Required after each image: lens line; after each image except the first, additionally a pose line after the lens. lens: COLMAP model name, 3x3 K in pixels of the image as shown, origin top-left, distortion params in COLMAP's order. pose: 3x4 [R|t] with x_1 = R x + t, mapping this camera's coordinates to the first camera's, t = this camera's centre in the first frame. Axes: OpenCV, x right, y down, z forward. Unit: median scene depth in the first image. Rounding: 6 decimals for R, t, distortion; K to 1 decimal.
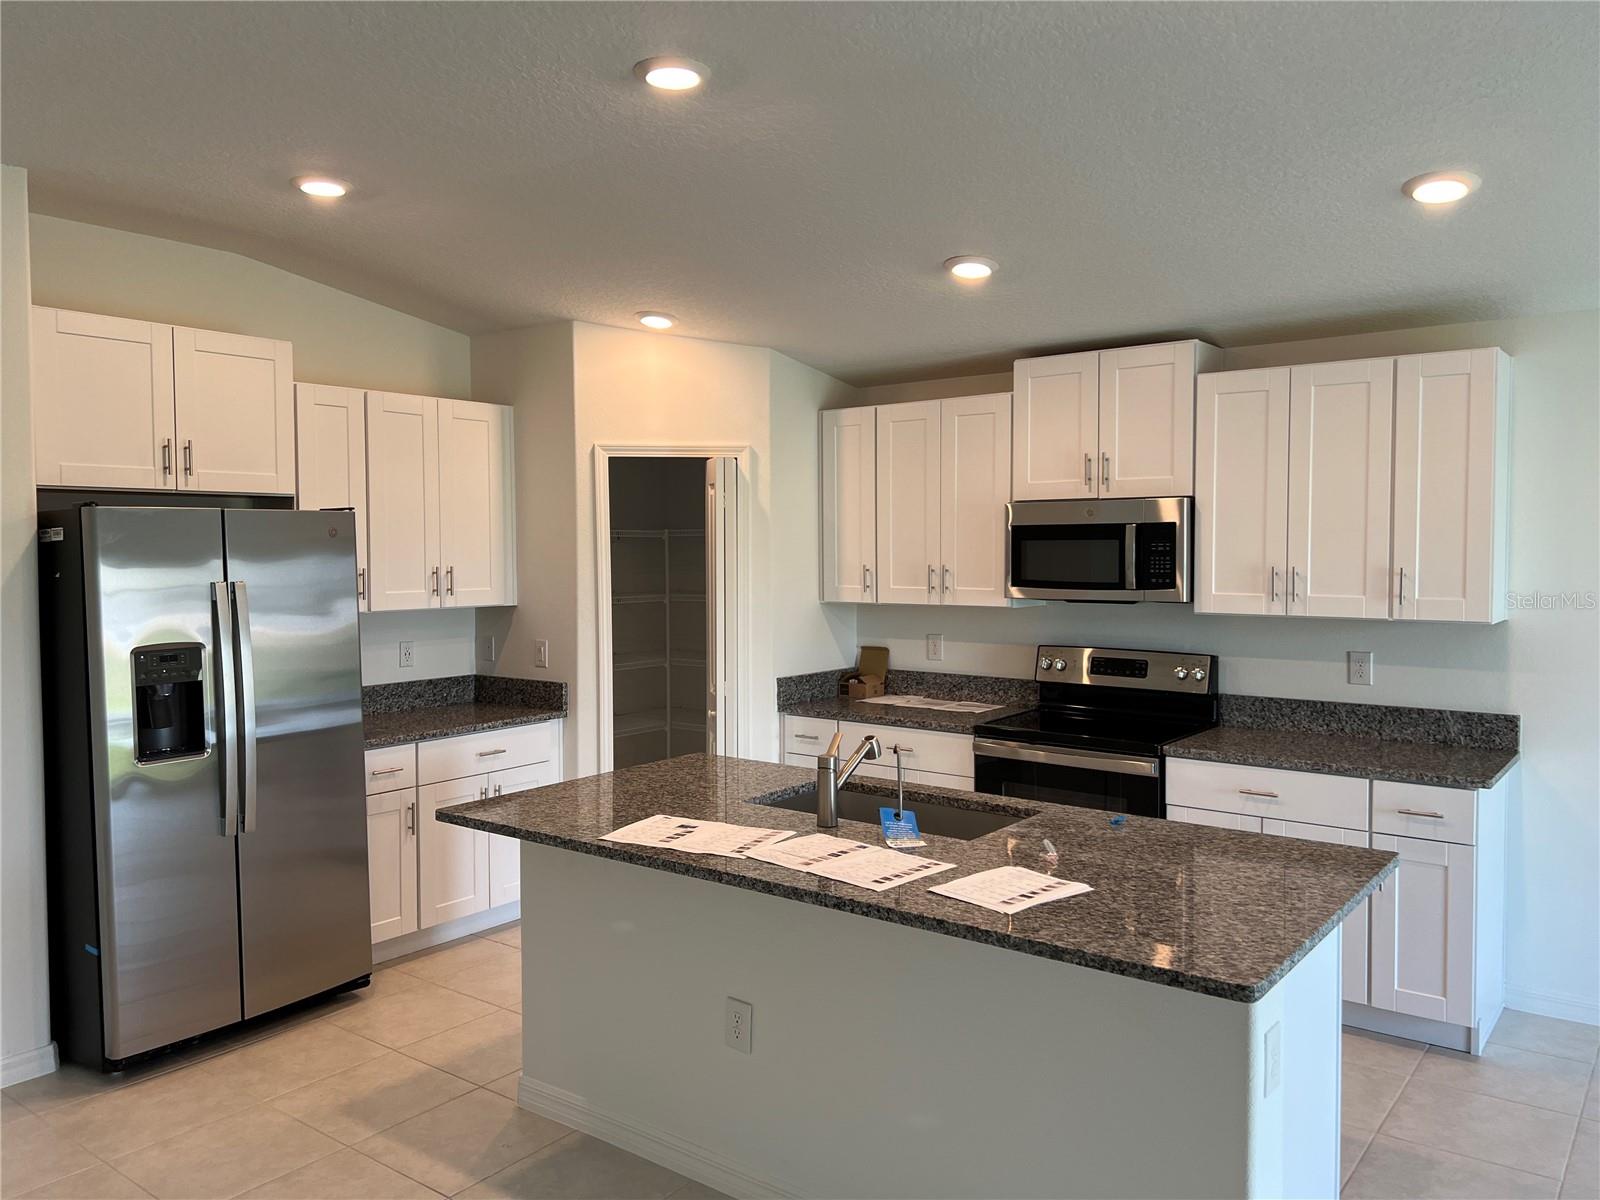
lens RADIAL K [[1208.7, 0, 800.3], [0, 1208.7, 586.6], [0, 0, 1]] dist [0.105458, -0.123821]
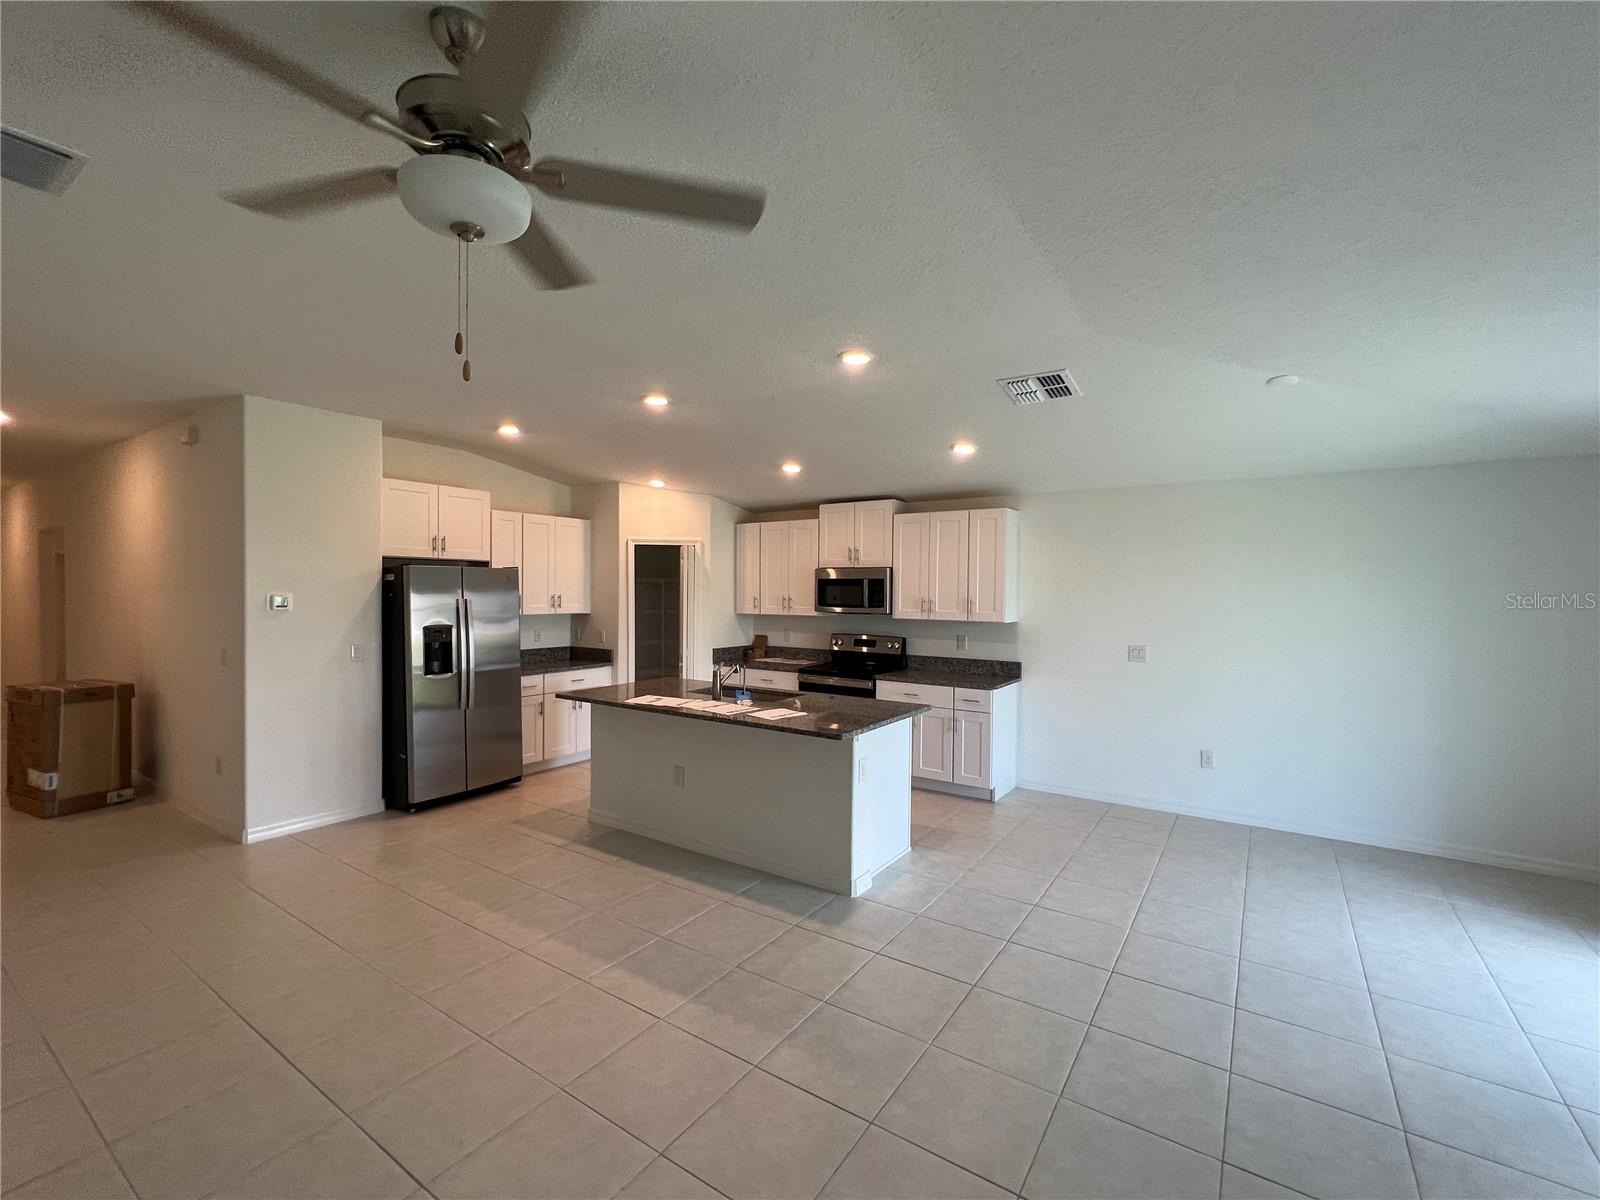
lens RADIAL K [[697.2, 0, 795.7], [0, 697.2, 599.4], [0, 0, 1]] dist [0.011217, -0.000123]
pose [[0.998332, 0.011859, 0.056499, 0.067651], [-0.010646, 0.999707, -0.021716, 0.016225], [-0.056740, 0.021079, 0.998166, -0.288962]]
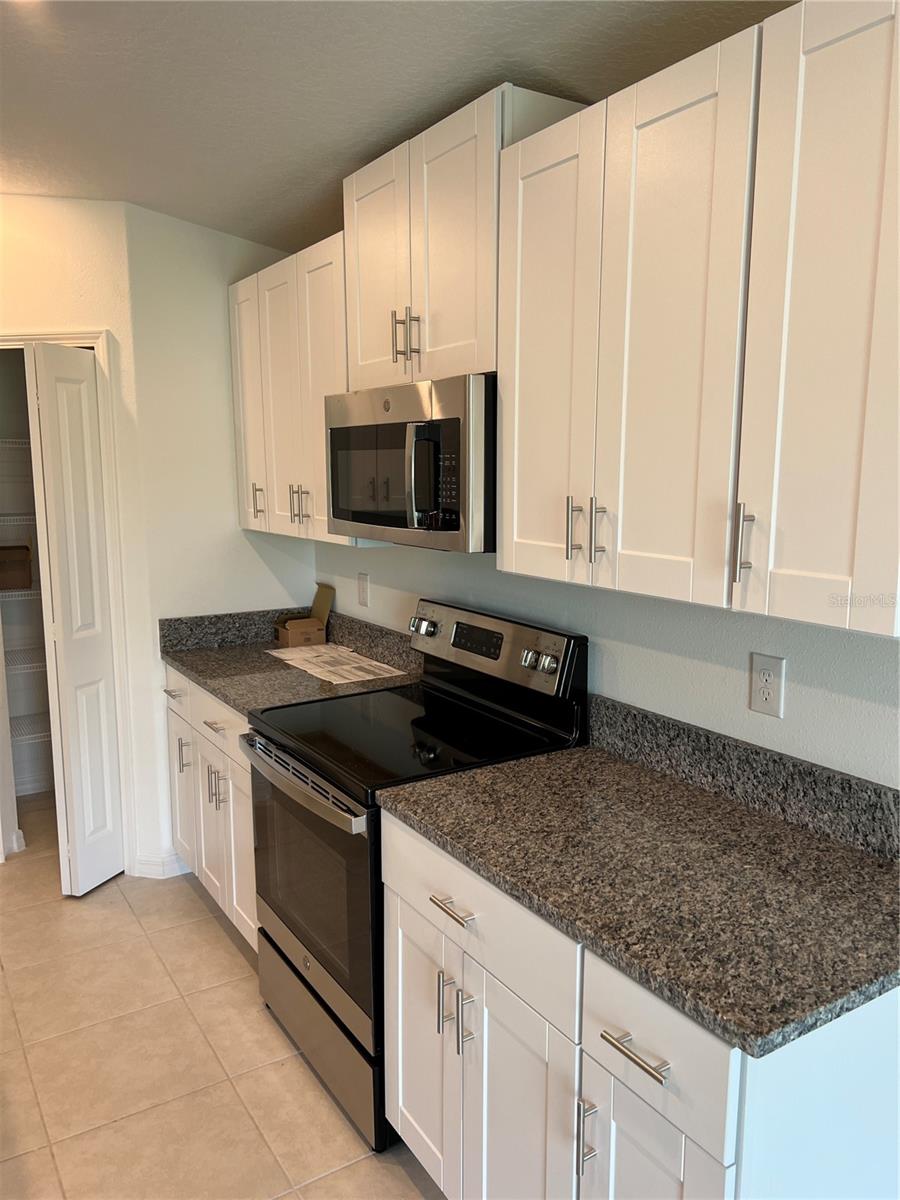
lens RADIAL K [[906.5, 0, 452.8], [0, 906.5, 614.2], [0, 0, 1]] dist [0.105458, -0.123821]
pose [[0.938590, 0.059191, -0.339918, 0.454061], [-0.015912, 0.991553, 0.128724, -0.014703], [0.344666, -0.115411, 0.931604, 0.566771]]
